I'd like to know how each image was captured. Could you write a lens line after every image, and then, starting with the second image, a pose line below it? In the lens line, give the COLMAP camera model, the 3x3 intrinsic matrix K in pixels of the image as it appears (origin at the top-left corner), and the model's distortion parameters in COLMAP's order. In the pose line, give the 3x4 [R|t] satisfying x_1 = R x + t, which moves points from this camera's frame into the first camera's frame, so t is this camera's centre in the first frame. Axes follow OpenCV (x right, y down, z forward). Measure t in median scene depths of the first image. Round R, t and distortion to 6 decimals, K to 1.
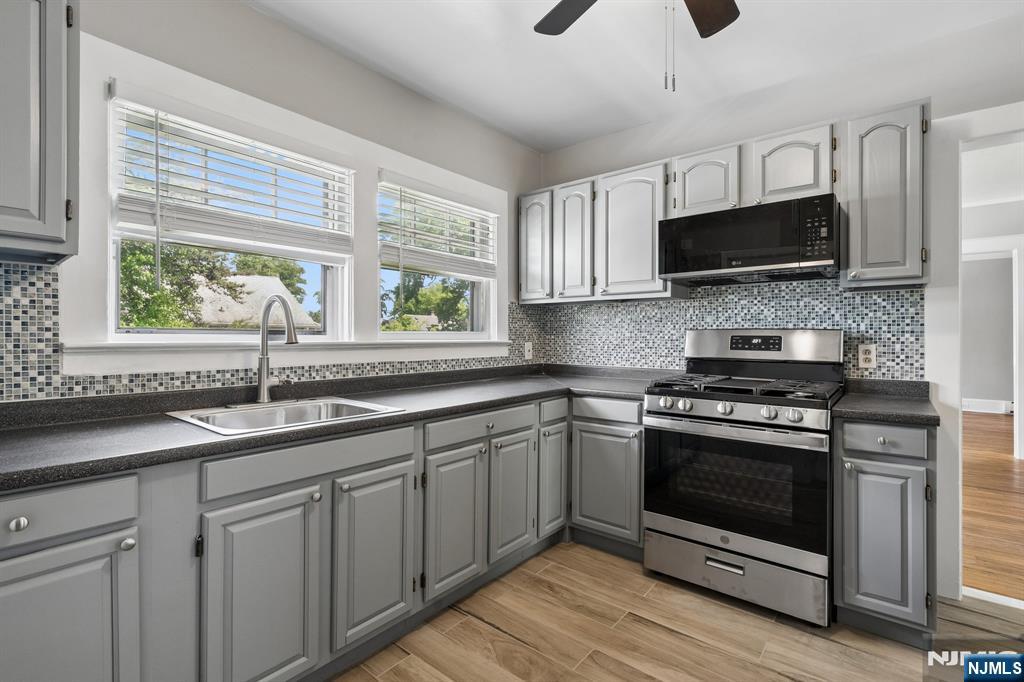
lens RADIAL K [[465.4, 0, 516.0], [0, 465.4, 339.1], [0, 0, 1]] dist [-0.001413, 0.000764]
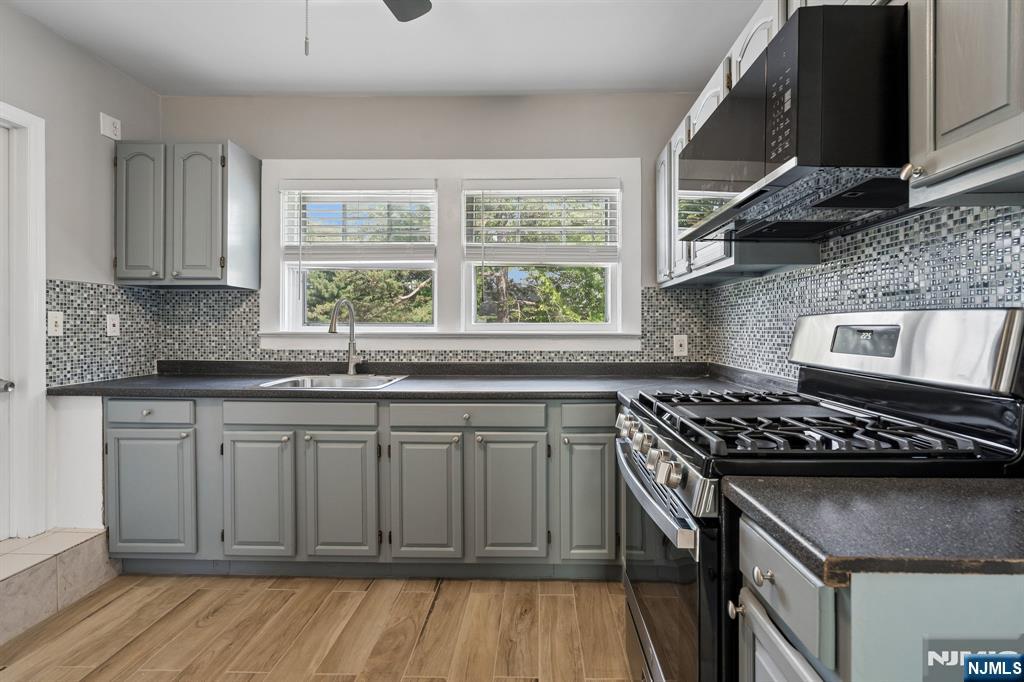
lens RADIAL K [[465.4, 0, 518.3], [0, 465.4, 332.4], [0, 0, 1]] dist [-0.001413, 0.000764]
pose [[0.621330, 0.006157, -0.783525, 0.783745], [-0.004423, 0.999981, 0.004351, 0.000078], [0.783536, 0.000762, 0.621346, 0.458008]]
